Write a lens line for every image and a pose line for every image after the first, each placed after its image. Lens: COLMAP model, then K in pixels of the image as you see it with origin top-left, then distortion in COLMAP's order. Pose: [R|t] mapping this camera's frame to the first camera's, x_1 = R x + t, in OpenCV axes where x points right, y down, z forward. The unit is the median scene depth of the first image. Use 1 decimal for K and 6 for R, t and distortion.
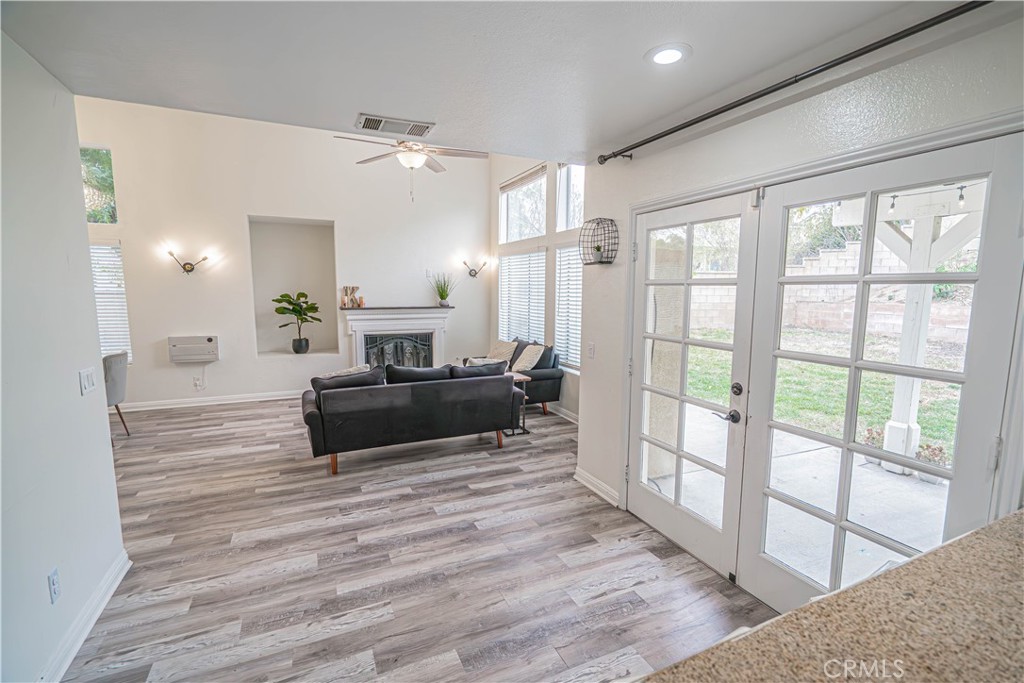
lens RADIAL K [[462.1, 0, 515.4], [0, 462.1, 344.9], [0, 0, 1]] dist [-0.004751, 0.002824]
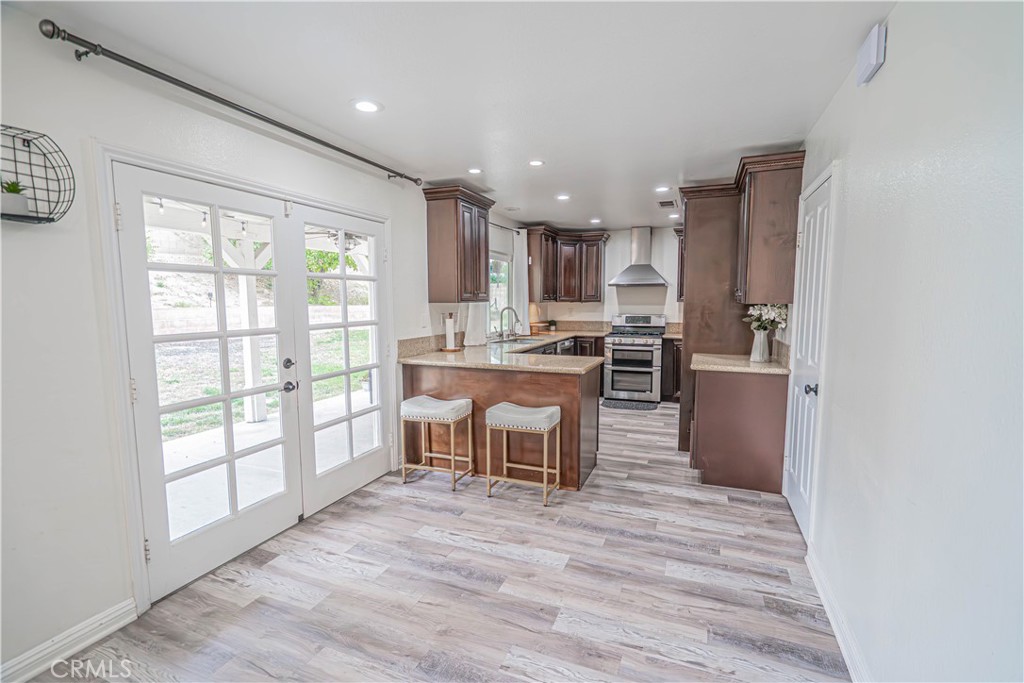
lens RADIAL K [[462.1, 0, 514.7], [0, 462.1, 347.4], [0, 0, 1]] dist [-0.004751, 0.002824]
pose [[-0.684282, -0.082230, 0.724566, -0.319575], [0.085484, 0.977725, 0.191692, -0.050674], [-0.724189, 0.193110, -0.662011, 0.547525]]
